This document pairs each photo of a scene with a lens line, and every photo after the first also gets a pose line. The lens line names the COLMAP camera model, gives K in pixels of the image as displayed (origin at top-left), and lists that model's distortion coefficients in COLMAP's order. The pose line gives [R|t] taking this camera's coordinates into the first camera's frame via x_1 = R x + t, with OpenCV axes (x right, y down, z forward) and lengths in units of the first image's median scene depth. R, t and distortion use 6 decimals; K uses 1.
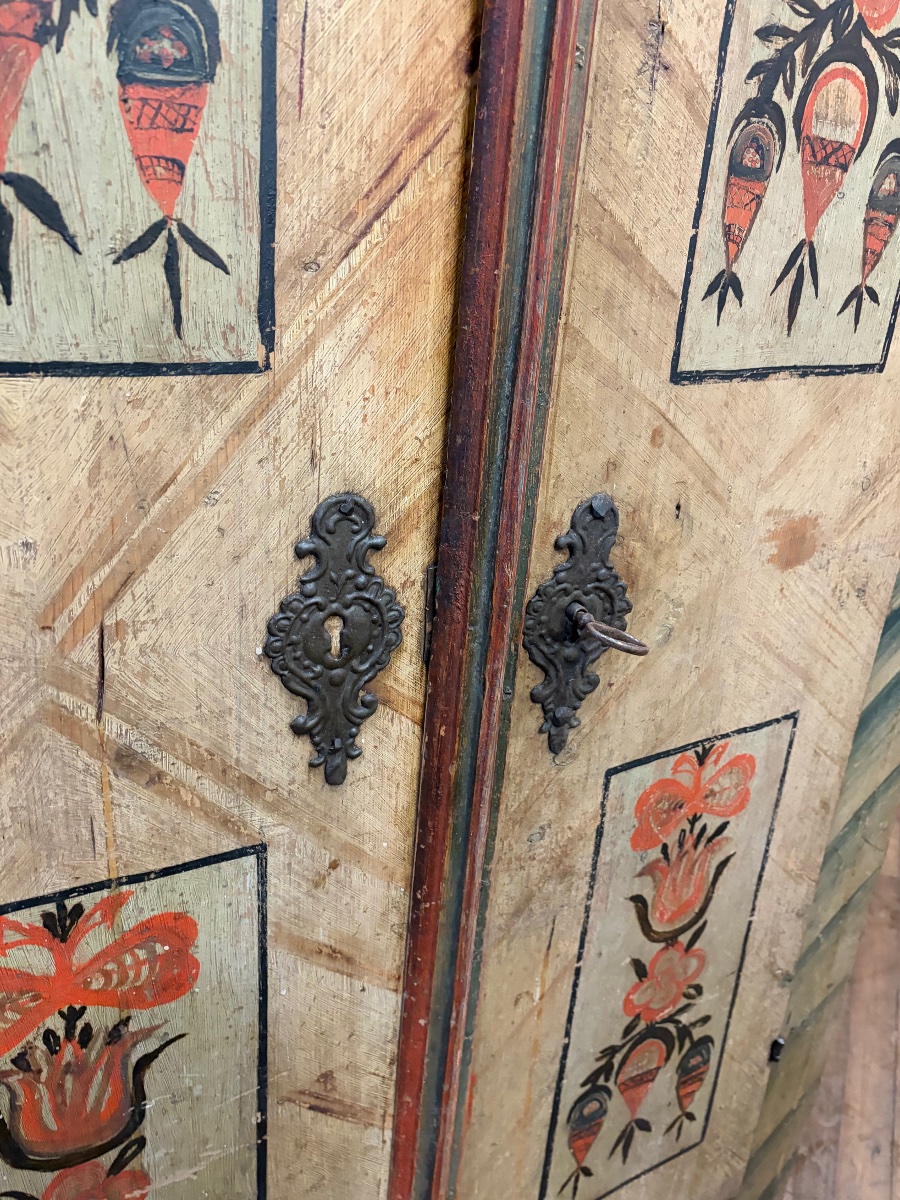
lens RADIAL K [[919.7, 0, 450.0], [0, 919.7, 600.0], [0, 0, 1]] dist [-0.000187, -0.014987]
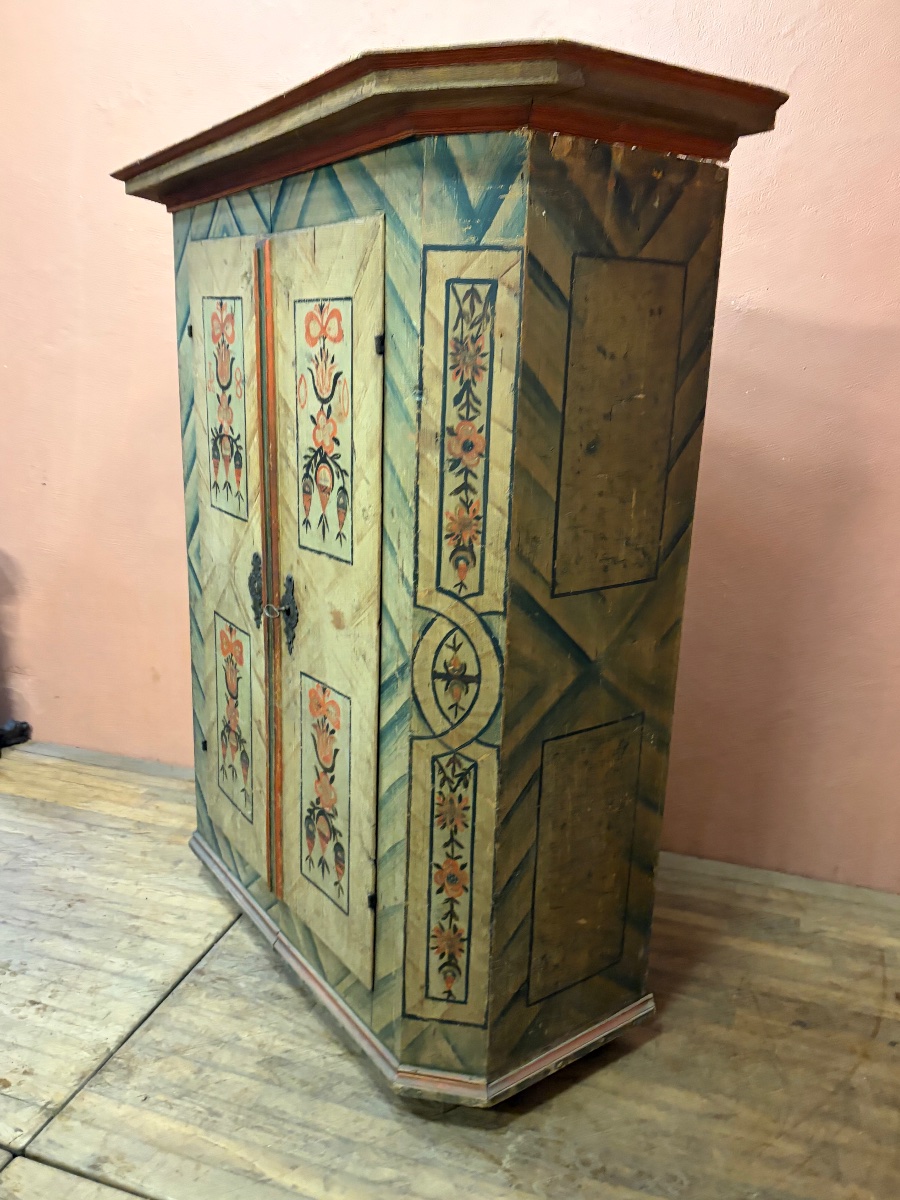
lens RADIAL K [[919.7, 0, 450.0], [0, 919.7, 600.0], [0, 0, 1]] dist [-0.000187, -0.014987]
pose [[0.157237, 0.214945, -0.963885, 3.705307], [-0.384560, 0.912312, 0.140712, -0.763777], [0.909610, 0.348547, 0.226109, 0.819240]]
